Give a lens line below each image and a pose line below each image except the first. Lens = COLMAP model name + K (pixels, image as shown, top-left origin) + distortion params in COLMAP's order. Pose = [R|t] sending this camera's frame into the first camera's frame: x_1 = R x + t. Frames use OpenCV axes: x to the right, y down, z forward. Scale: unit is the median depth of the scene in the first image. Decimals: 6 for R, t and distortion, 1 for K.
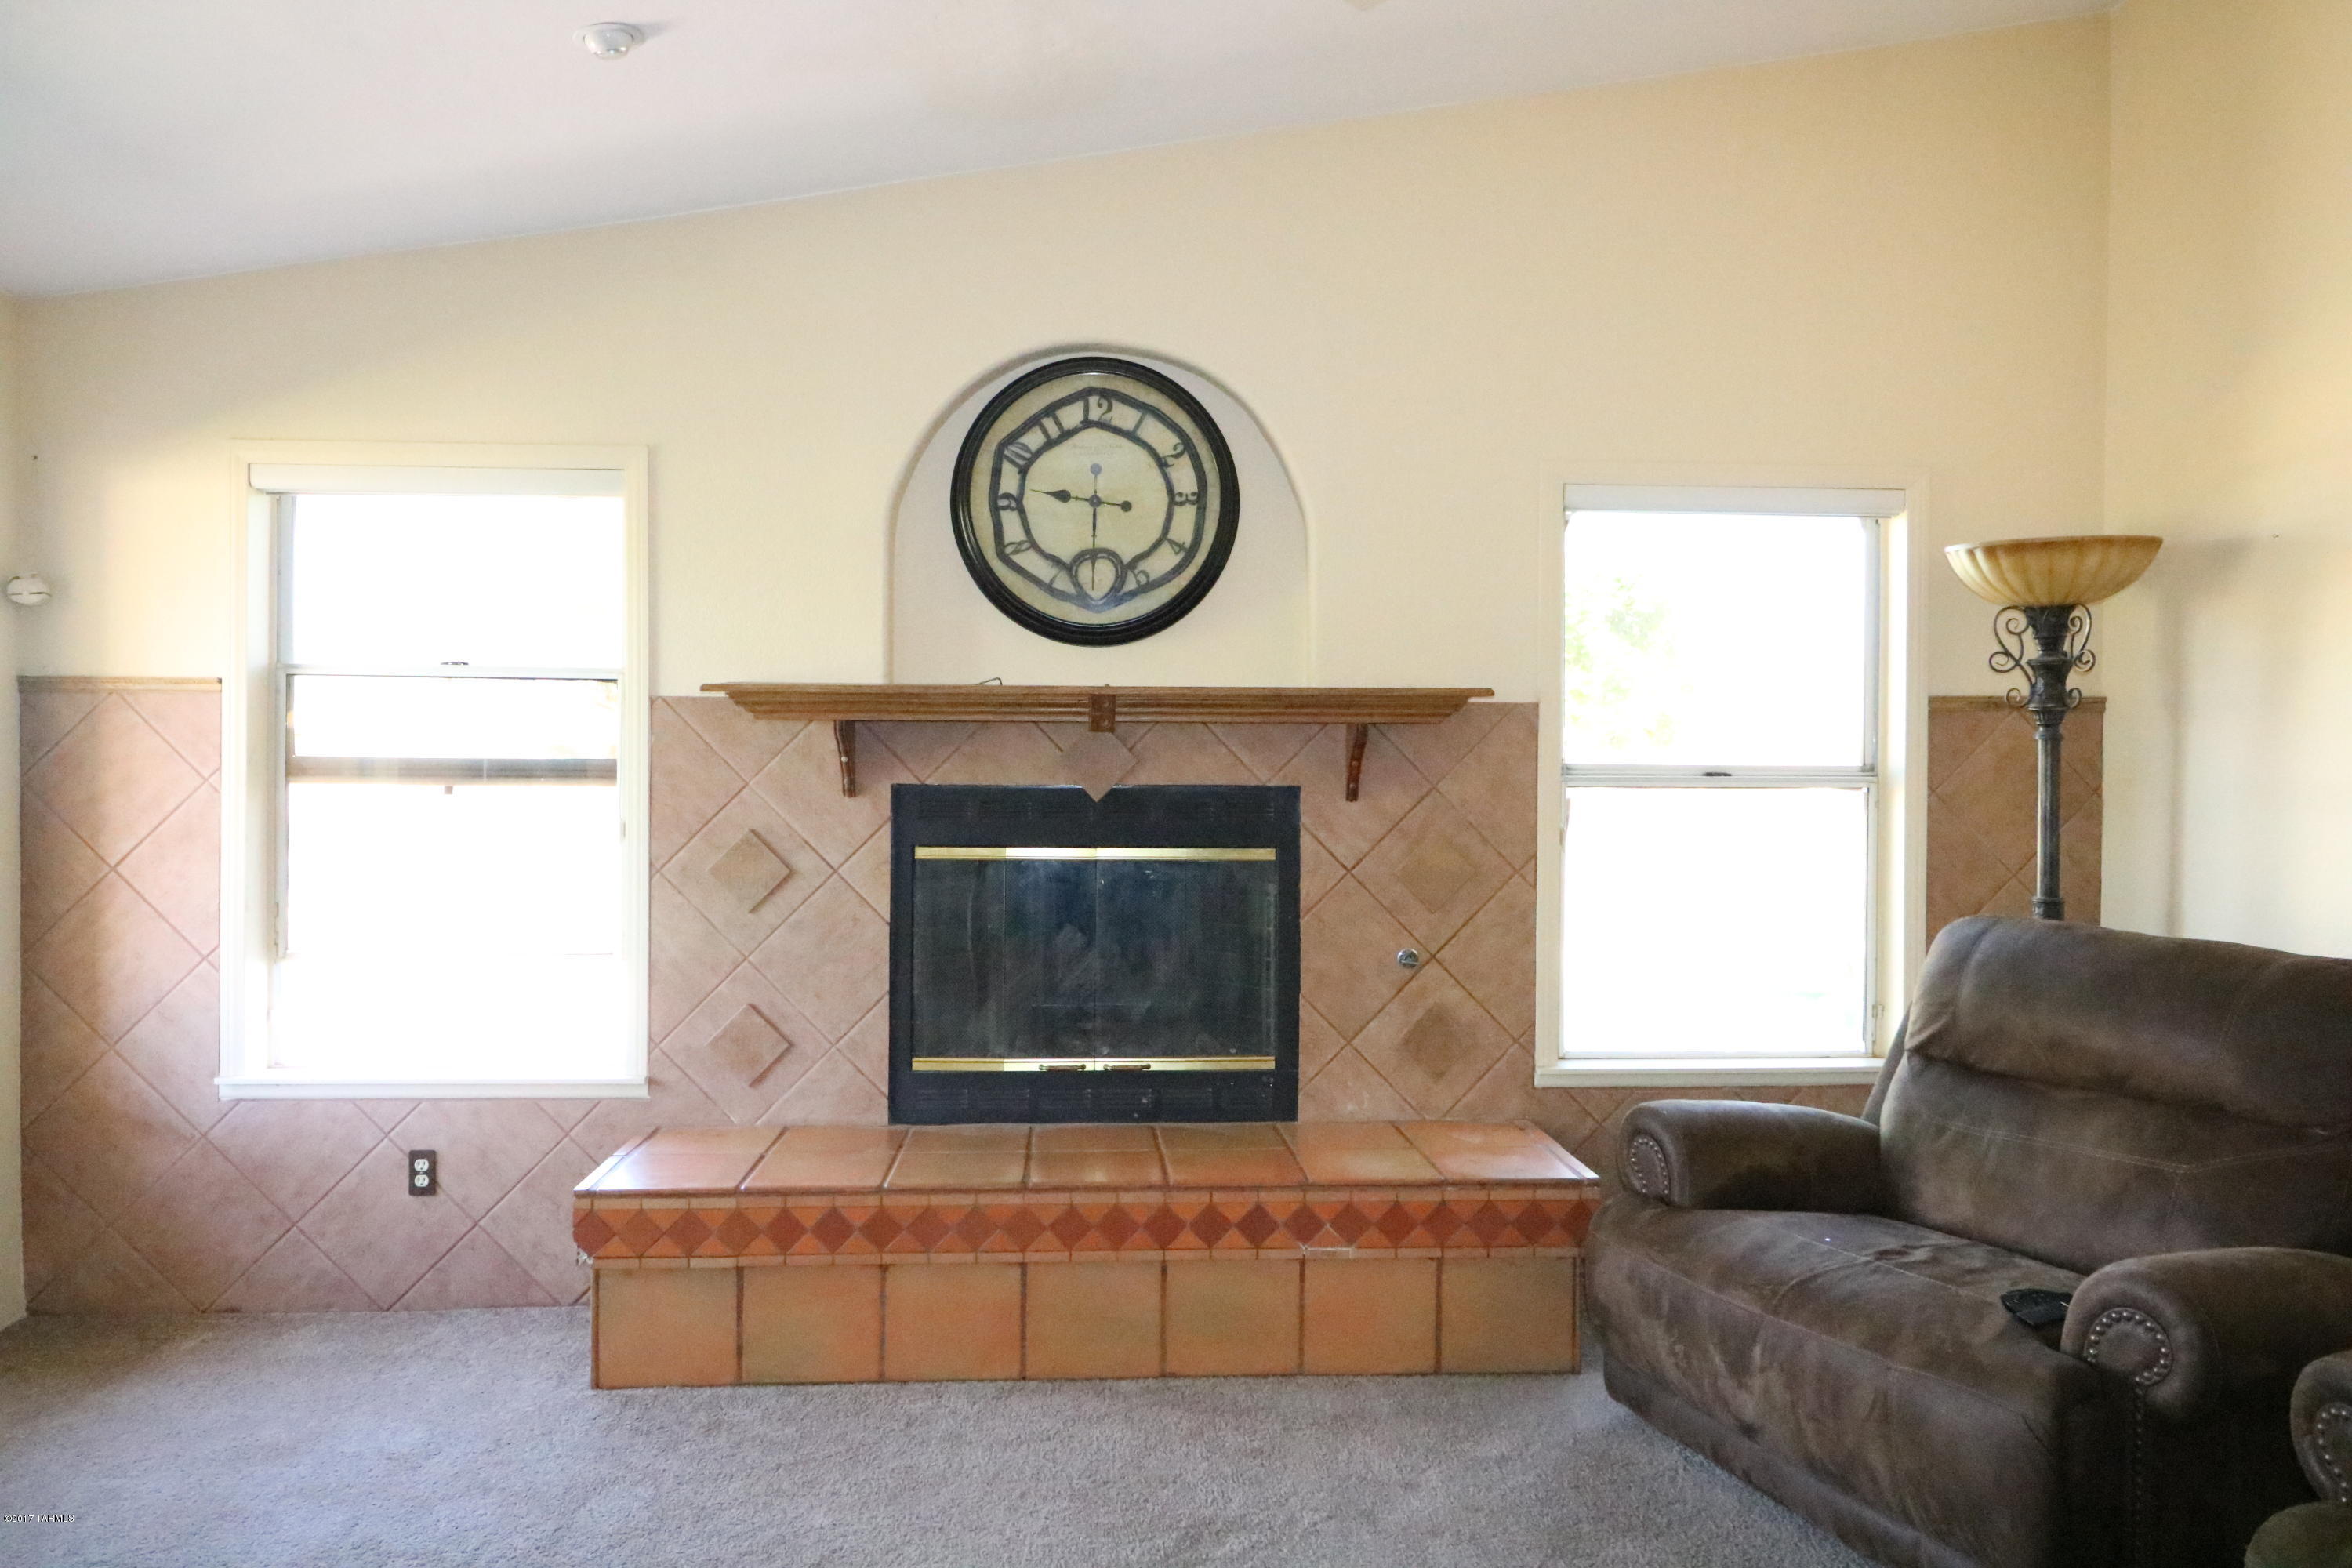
lens RADIAL K [[1680.6, 0, 1177.5], [0, 1680.6, 755.9], [0, 0, 1]] dist [0.005683, -0.001439]
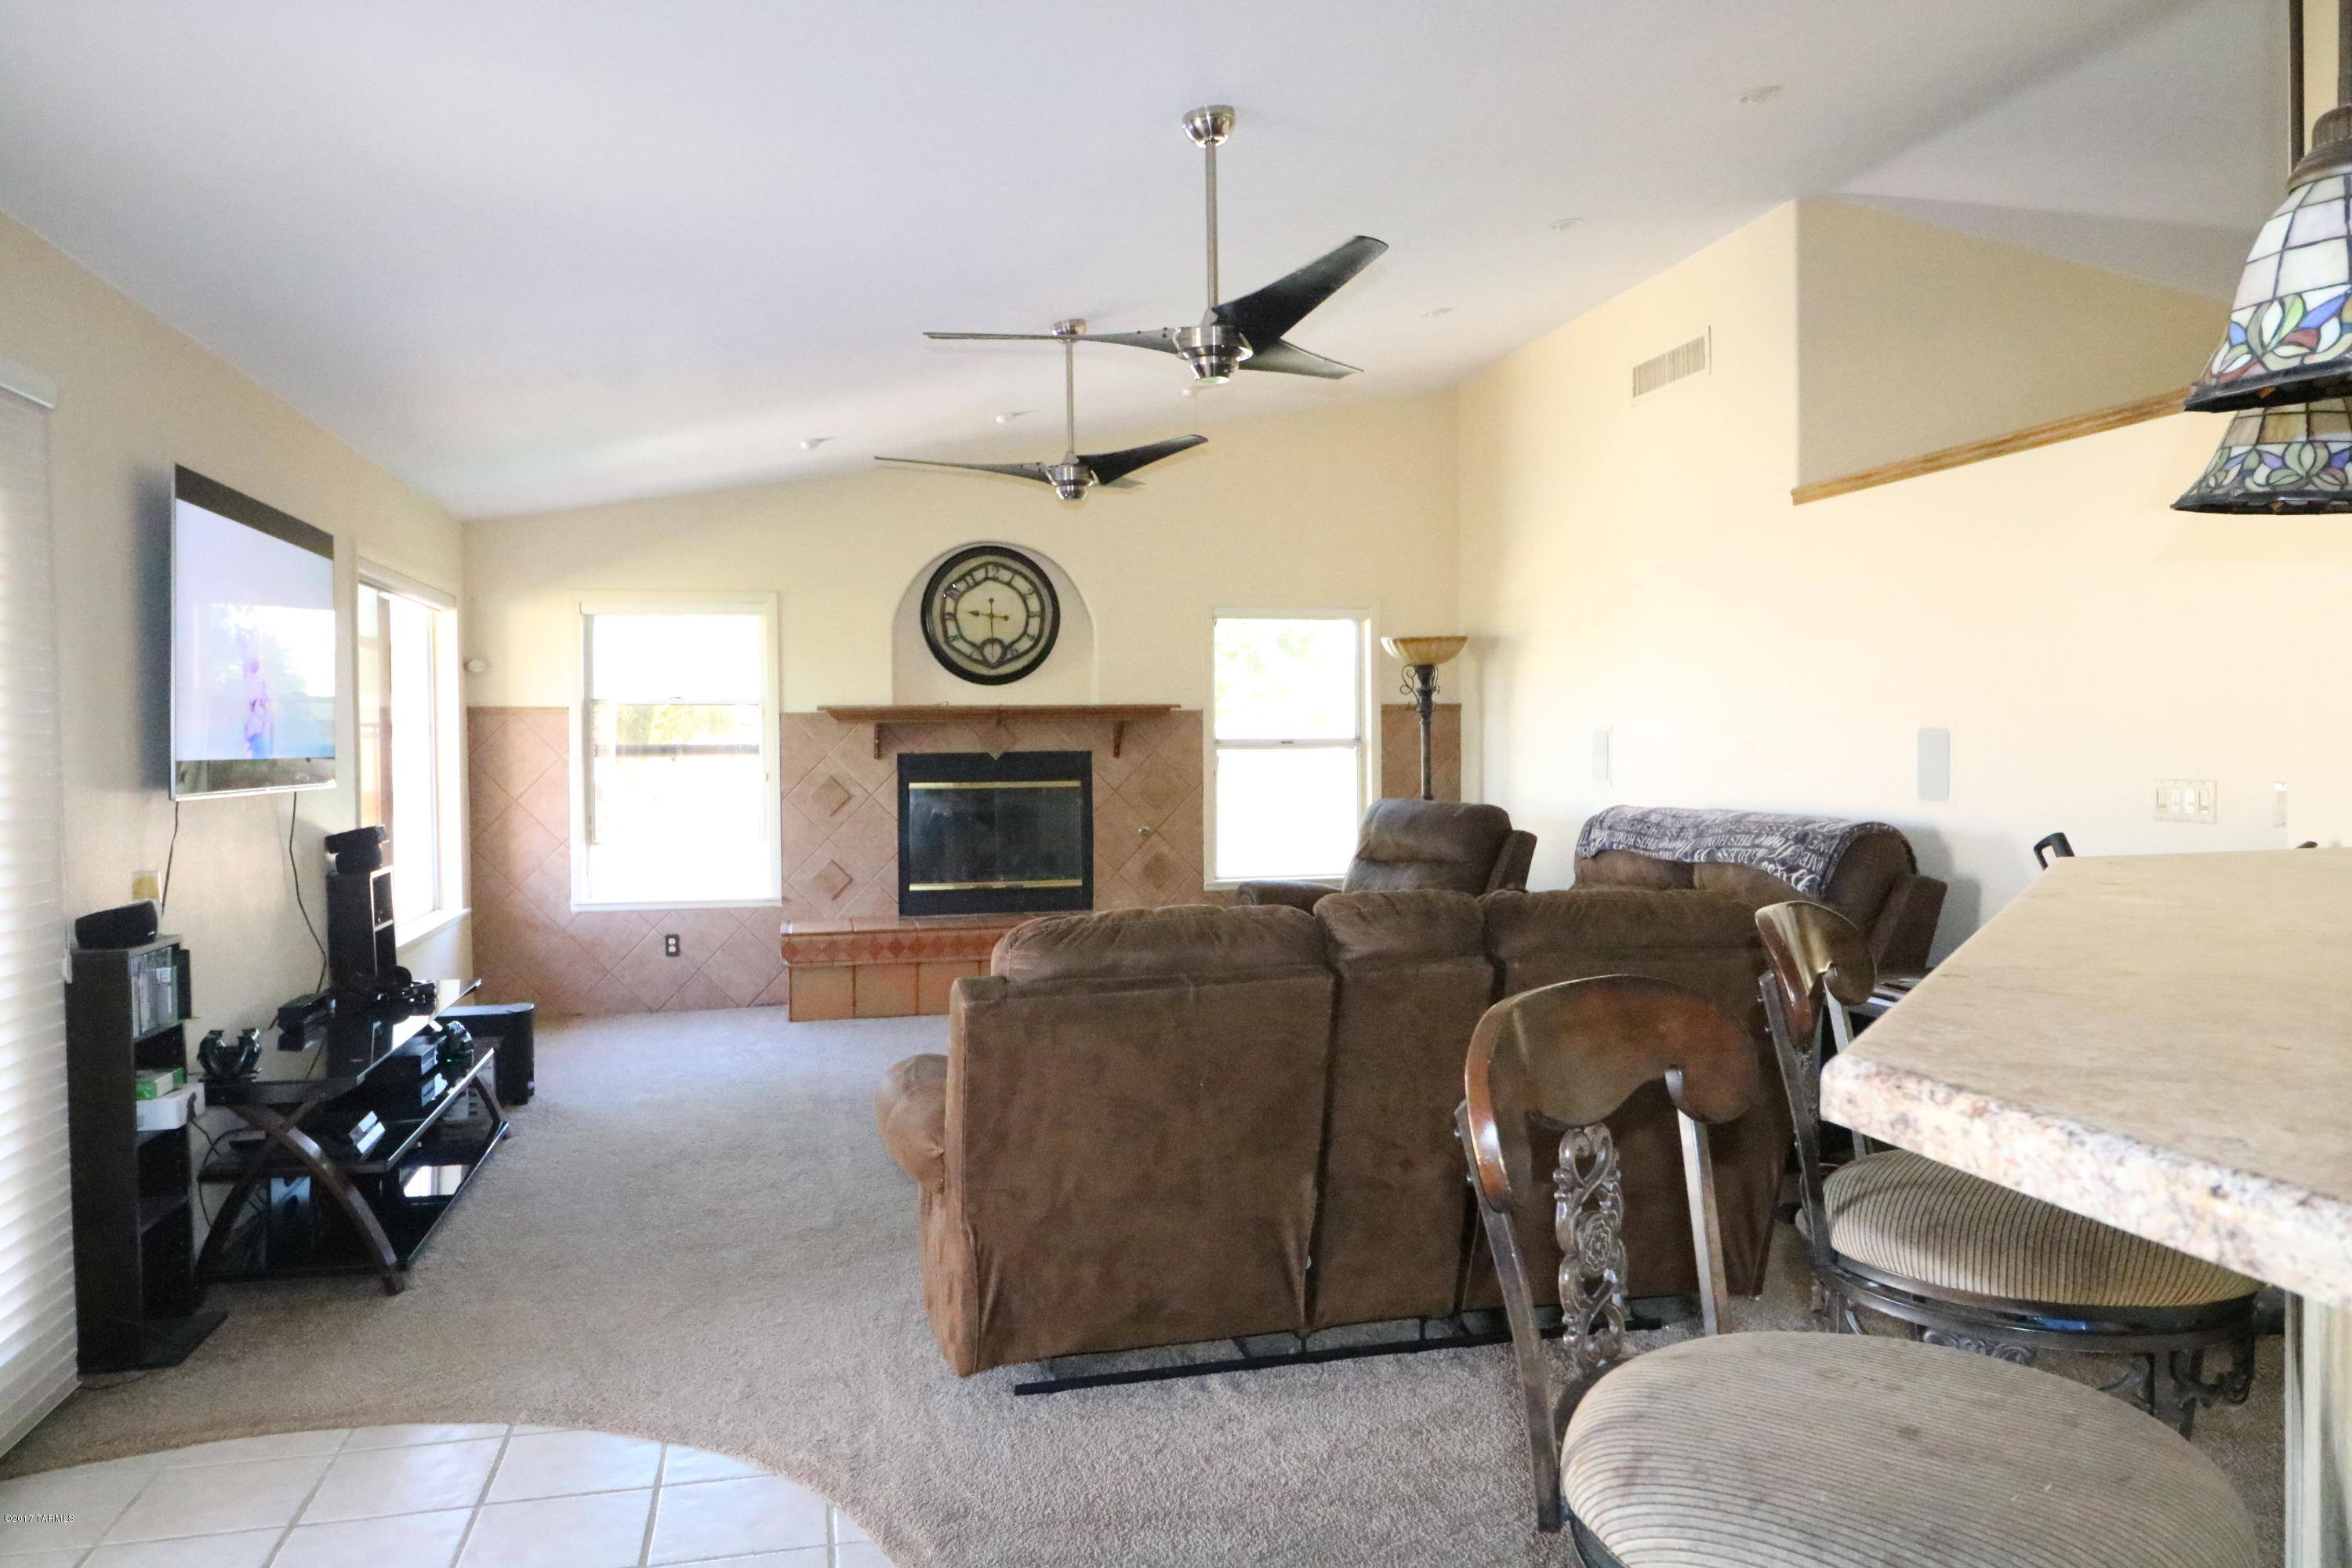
lens RADIAL K [[1680.6, 0, 1177.5], [0, 1680.6, 755.9], [0, 0, 1]] dist [0.005683, -0.001439]
pose [[0.986814, -0.017224, 0.160942, -0.162945], [0.016027, 0.999833, 0.008729, 0.007536], [-0.161066, -0.006035, 0.986925, -1.114018]]
